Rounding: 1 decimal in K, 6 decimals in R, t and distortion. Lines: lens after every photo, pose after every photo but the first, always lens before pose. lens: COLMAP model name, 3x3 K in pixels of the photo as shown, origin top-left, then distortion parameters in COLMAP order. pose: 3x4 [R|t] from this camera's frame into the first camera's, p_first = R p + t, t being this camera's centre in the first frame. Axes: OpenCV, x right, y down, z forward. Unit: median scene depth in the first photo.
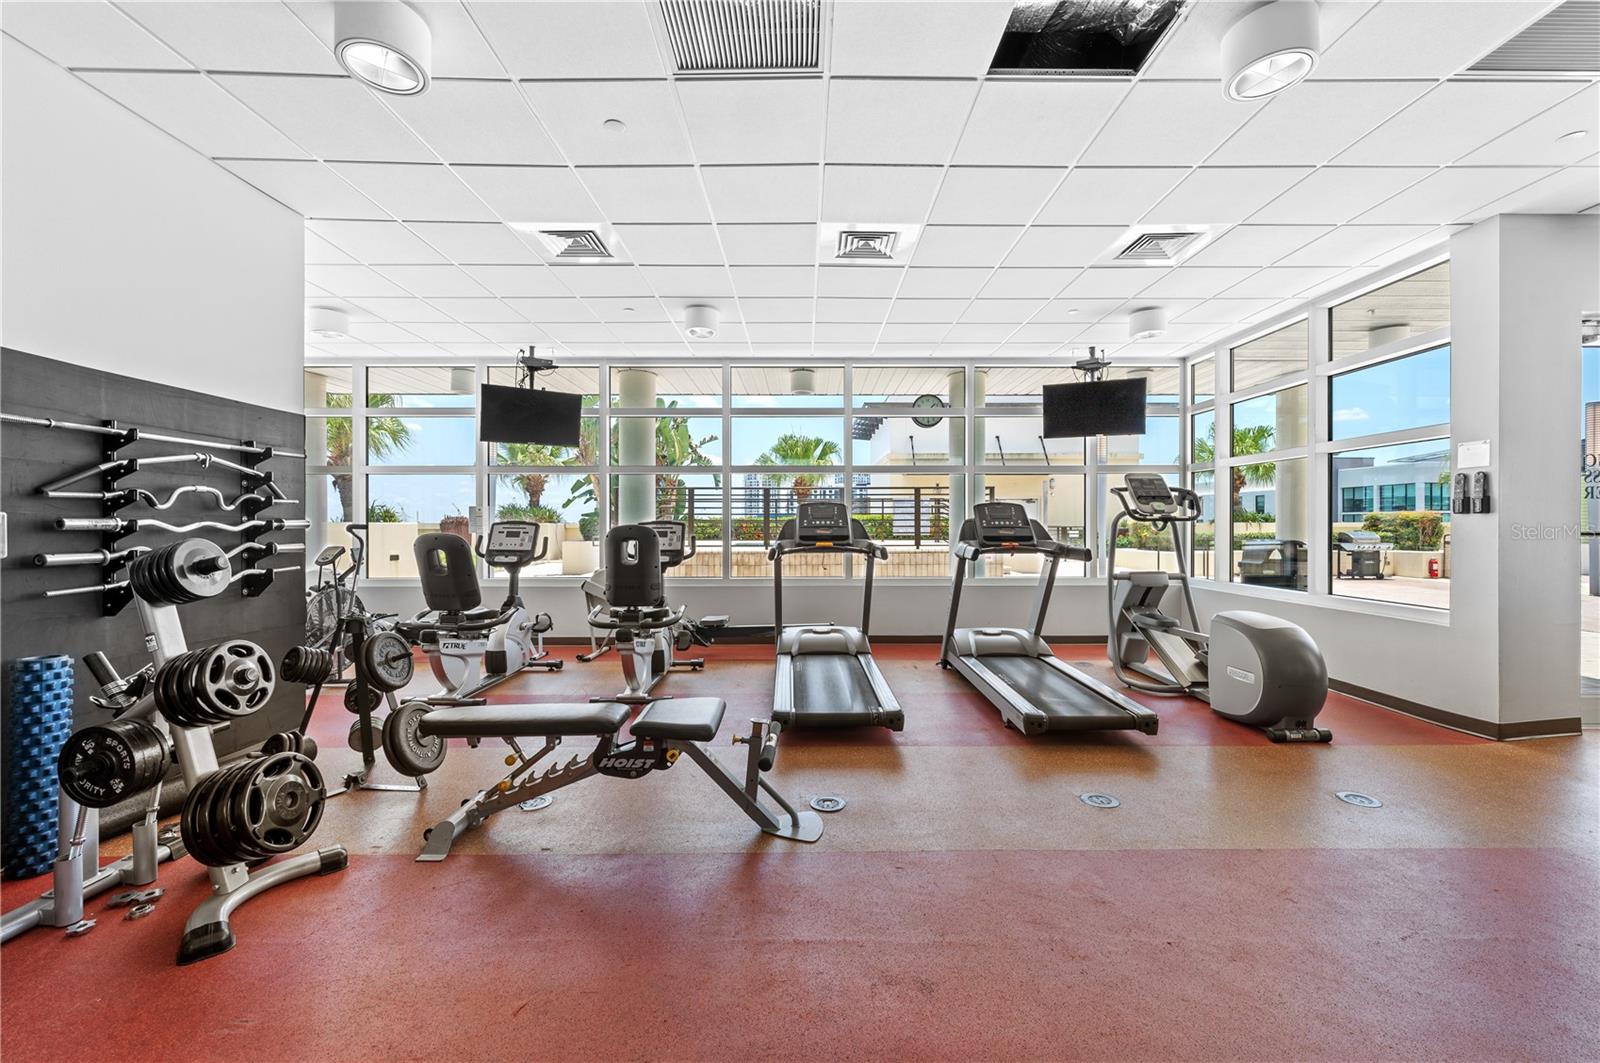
lens RADIAL K [[656.9, 0, 806.7], [0, 656.9, 531.2], [0, 0, 1]] dist [-0.002221, -0.000041]
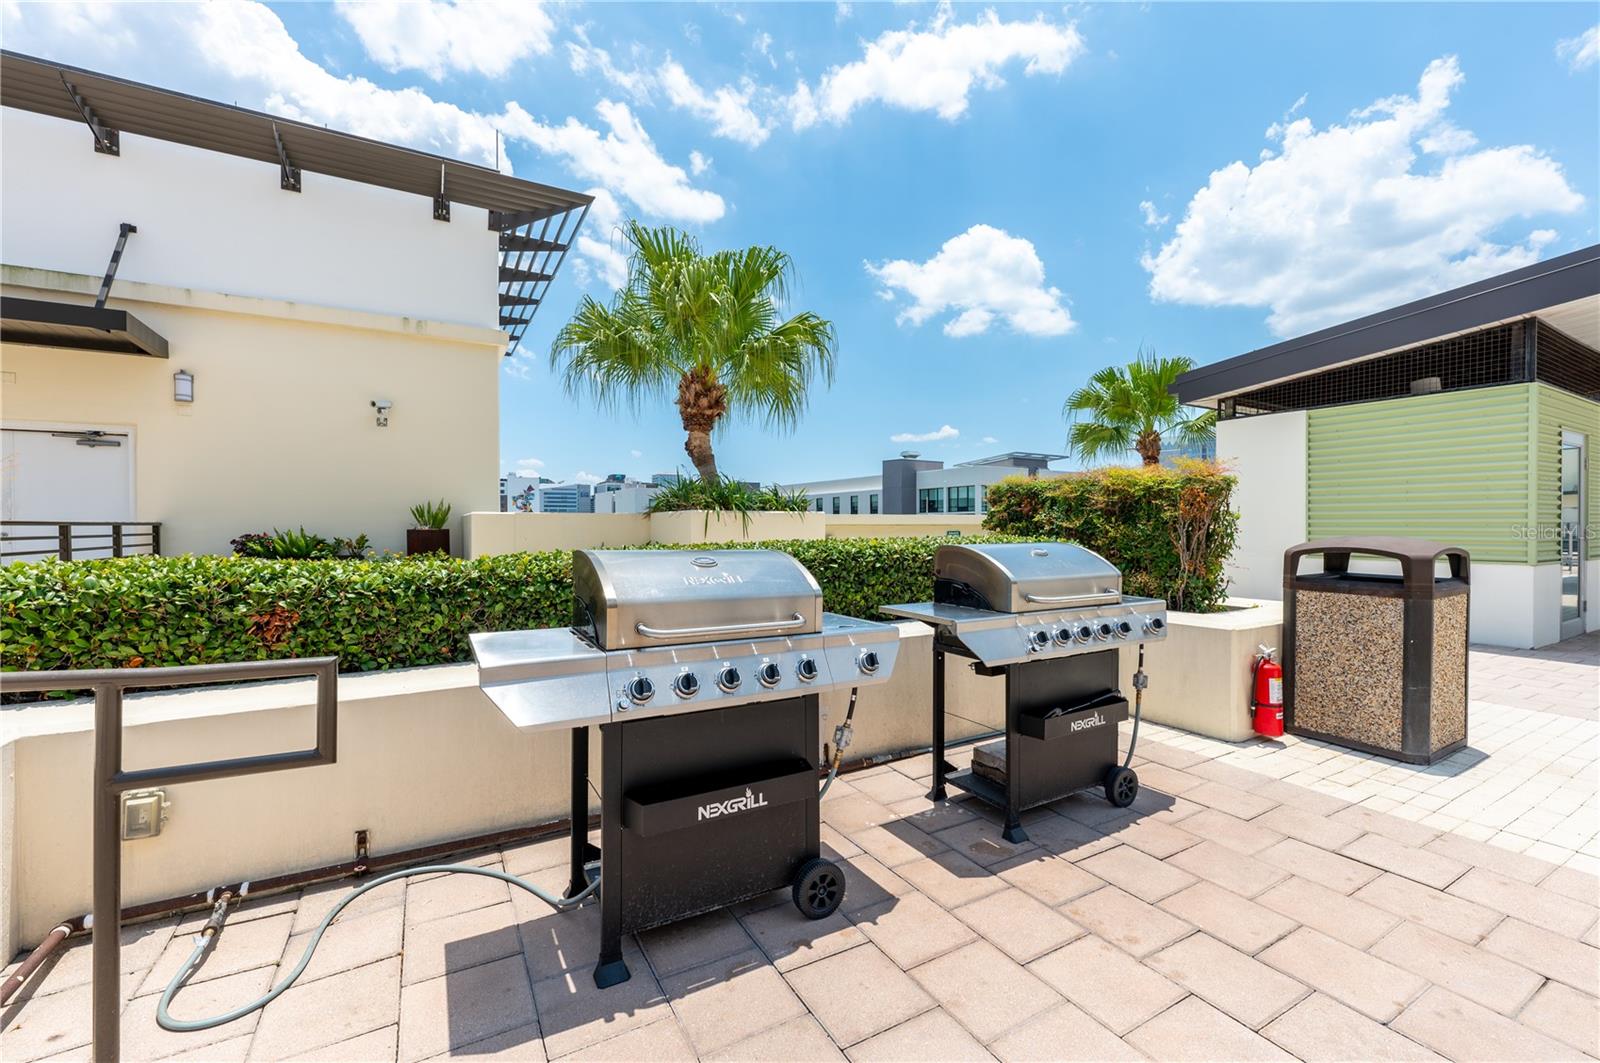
lens RADIAL K [[656.9, 0, 797.7], [0, 656.9, 528.7], [0, 0, 1]] dist [-0.002221, -0.000041]
pose [[0.876125, -0.004359, 0.482064, 0.534112], [0.007603, 0.999960, -0.004776, -0.002362], [-0.482024, 0.007850, 0.876123, 0.666305]]
